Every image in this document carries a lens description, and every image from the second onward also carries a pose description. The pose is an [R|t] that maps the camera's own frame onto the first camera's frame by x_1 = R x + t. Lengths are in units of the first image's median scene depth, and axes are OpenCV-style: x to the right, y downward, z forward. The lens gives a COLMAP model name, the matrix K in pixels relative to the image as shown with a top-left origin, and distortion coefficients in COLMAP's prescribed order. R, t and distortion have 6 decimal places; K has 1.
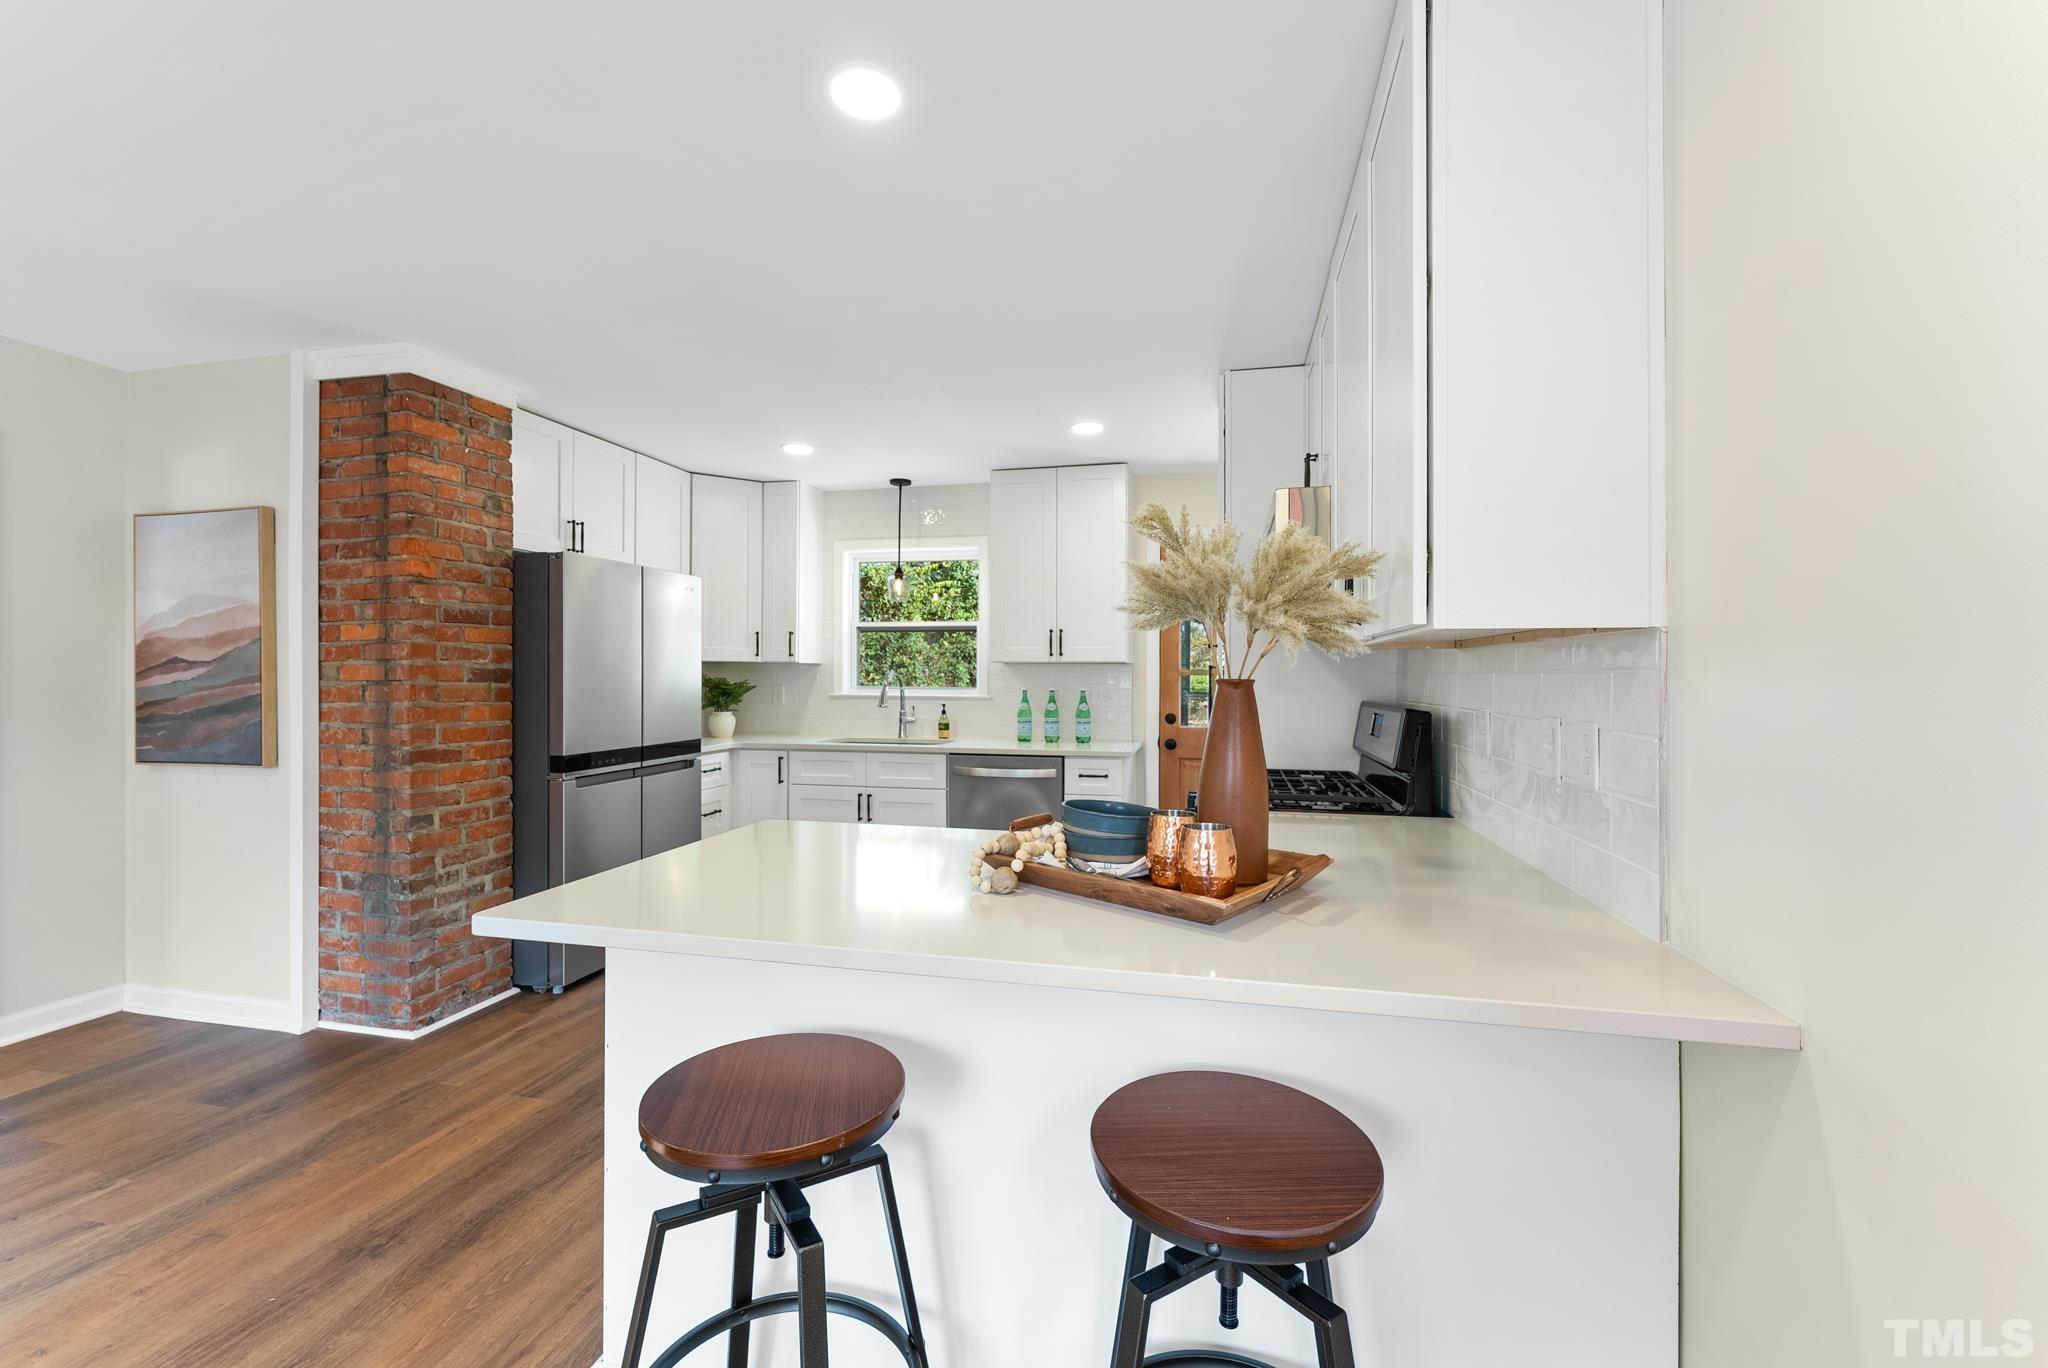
lens RADIAL K [[835.4, 0, 1024.7], [0, 835.4, 671.4], [0, 0, 1]] dist [-0.000844, -0.000327]
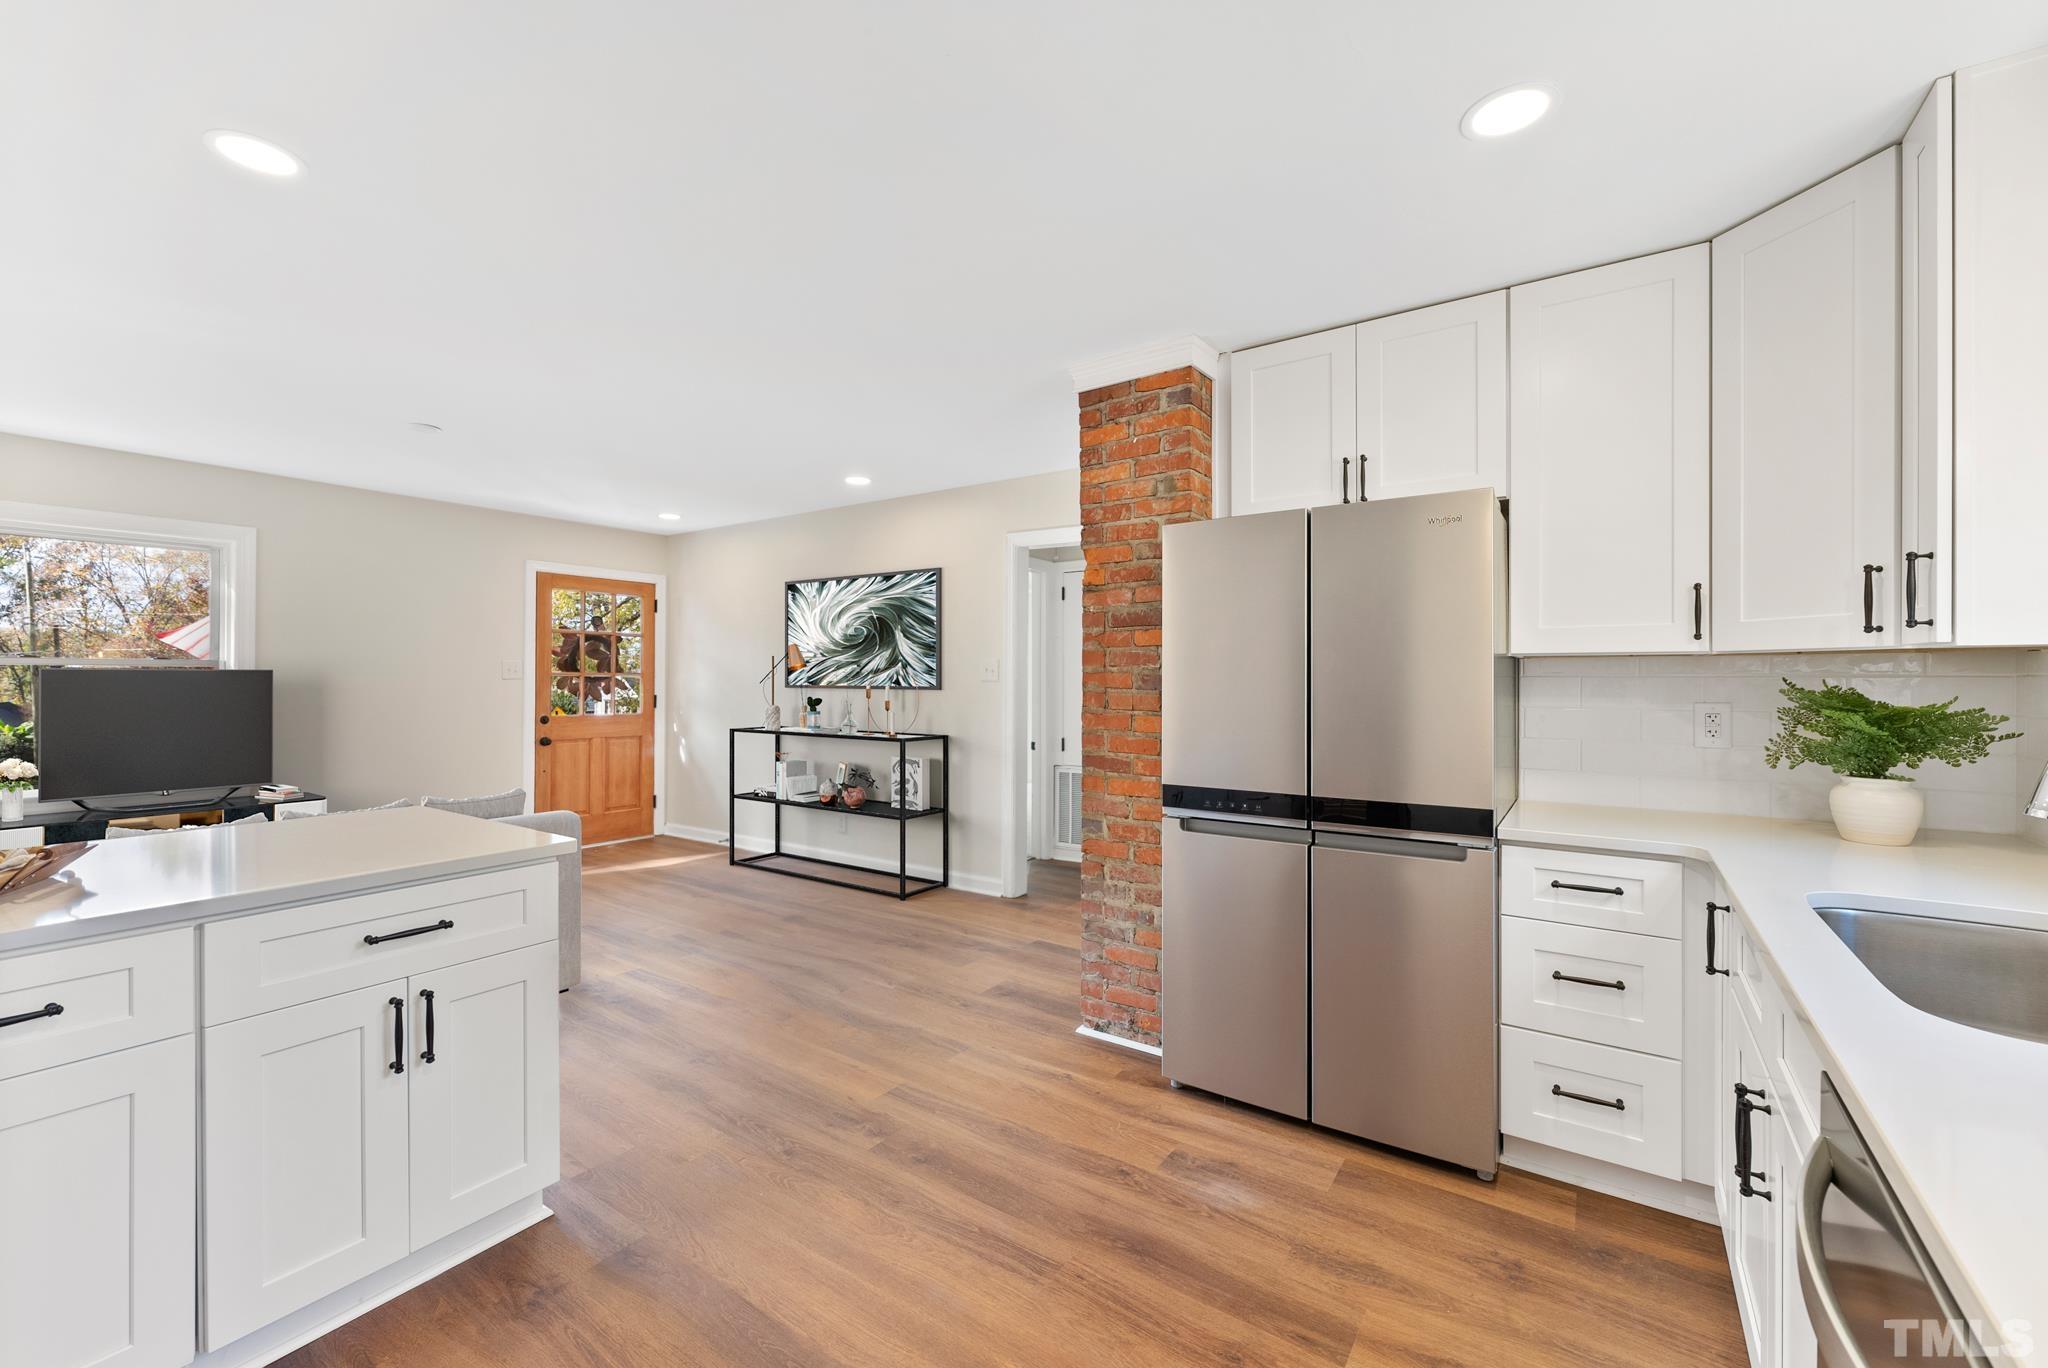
lens RADIAL K [[830.1, 0, 1017.9], [0, 830.1, 684.3], [0, 0, 1]] dist [0.000166, -0.000319]
pose [[-0.371392, -0.001141, -0.928476, 0.239679], [-0.001438, 0.999999, -0.000654, 0.007908], [0.928475, 0.001092, -0.371393, 1.231929]]
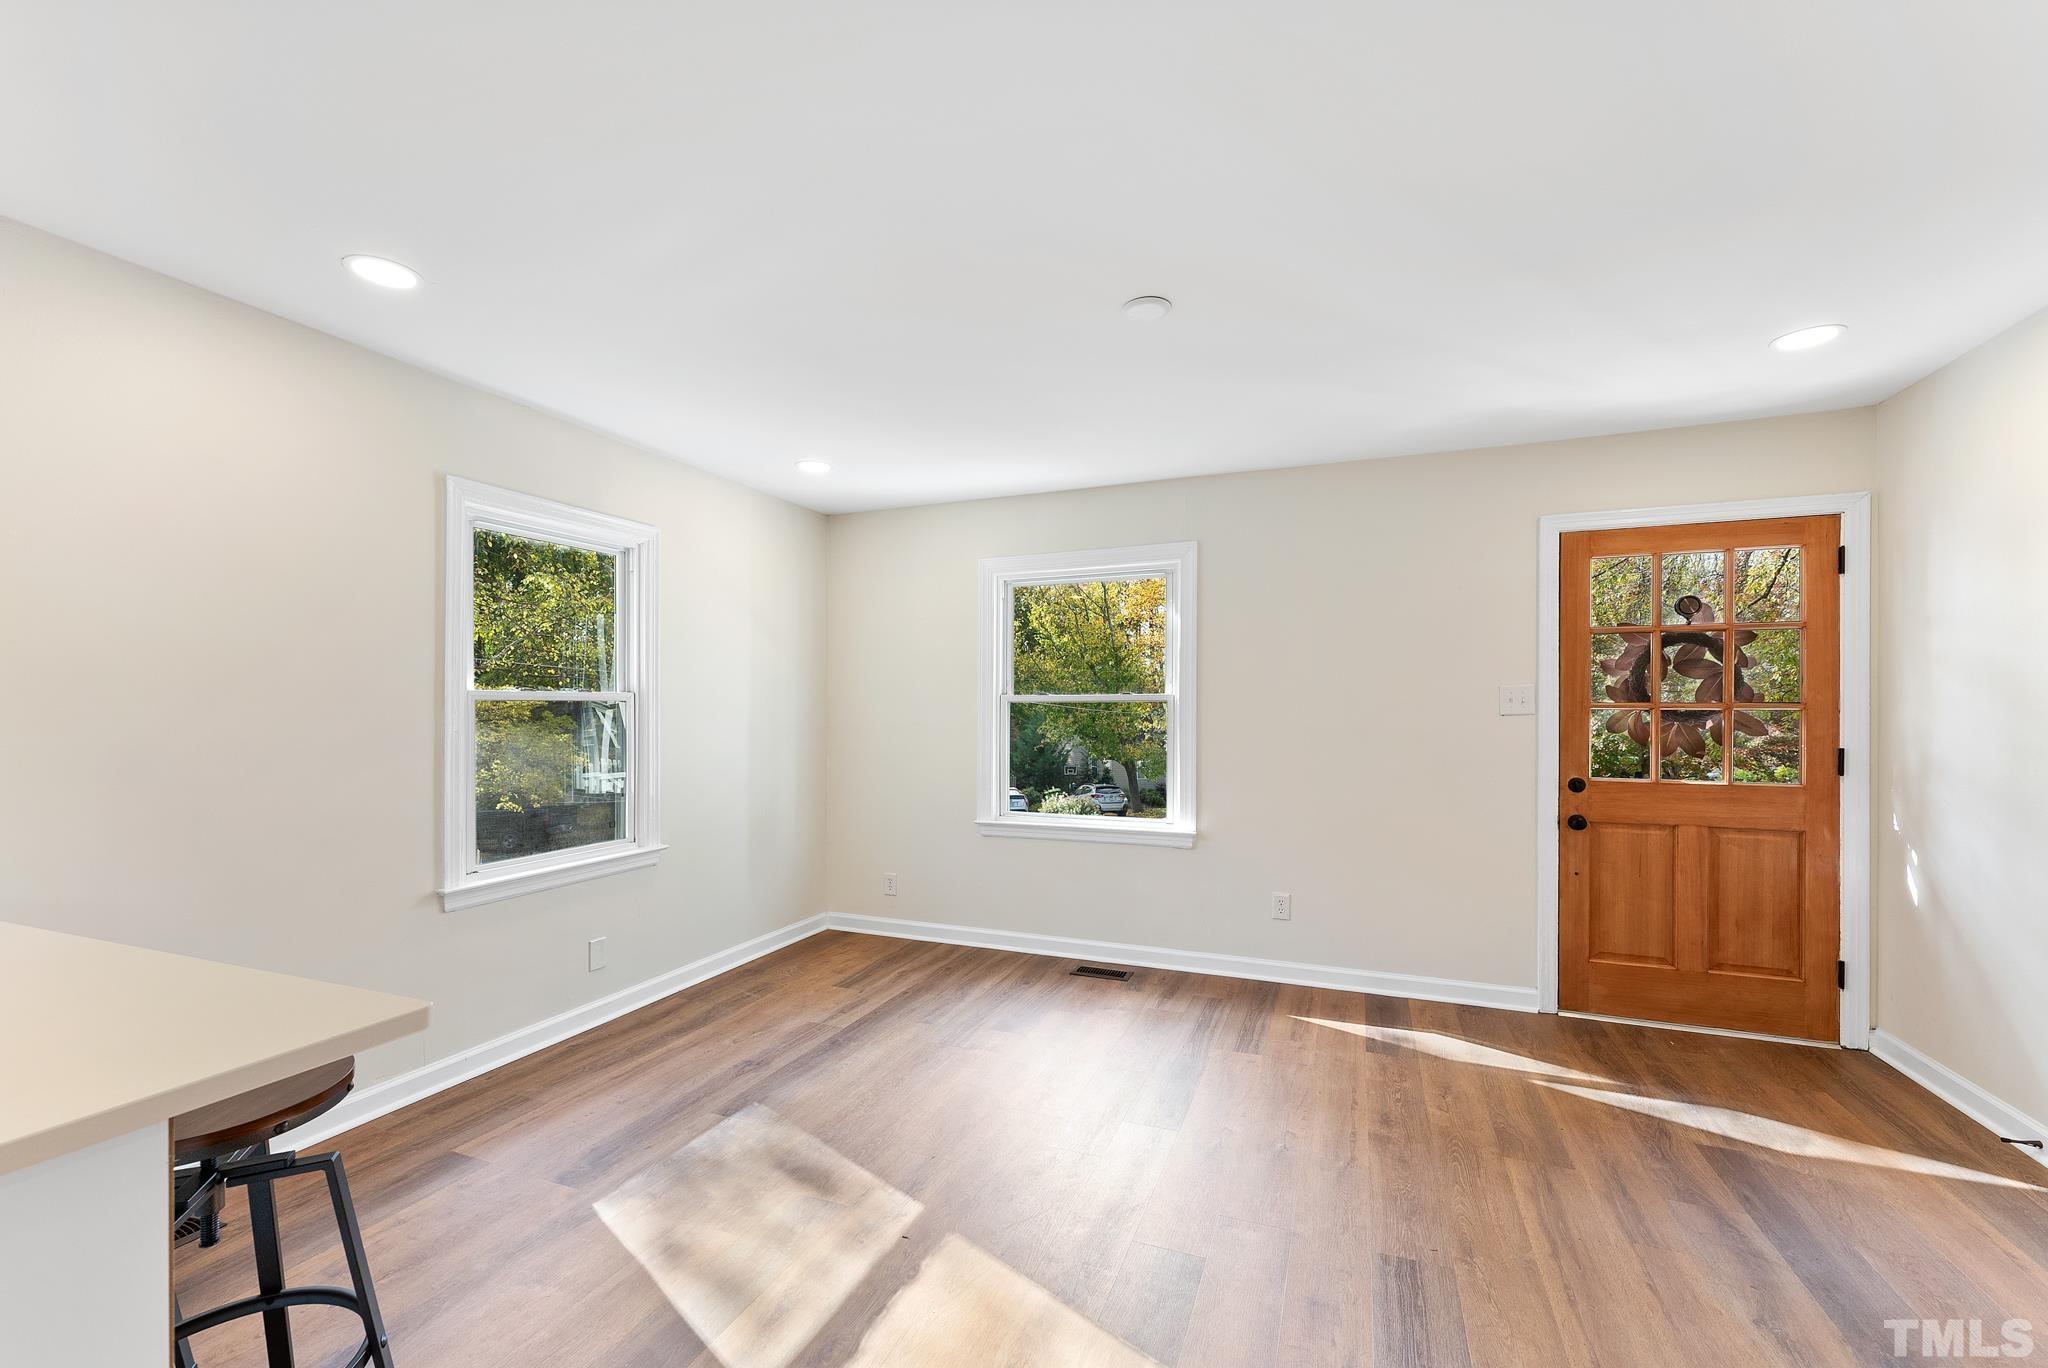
lens RADIAL K [[833.4, 0, 1023.8], [0, 833.4, 702.1], [0, 0, 1]] dist [-0.002444, -0.000436]
pose [[-0.987737, -0.003119, 0.156097, -0.581010], [-0.005174, 0.999905, -0.012763, -0.002717], [-0.156042, -0.013414, -0.987659, 0.721757]]
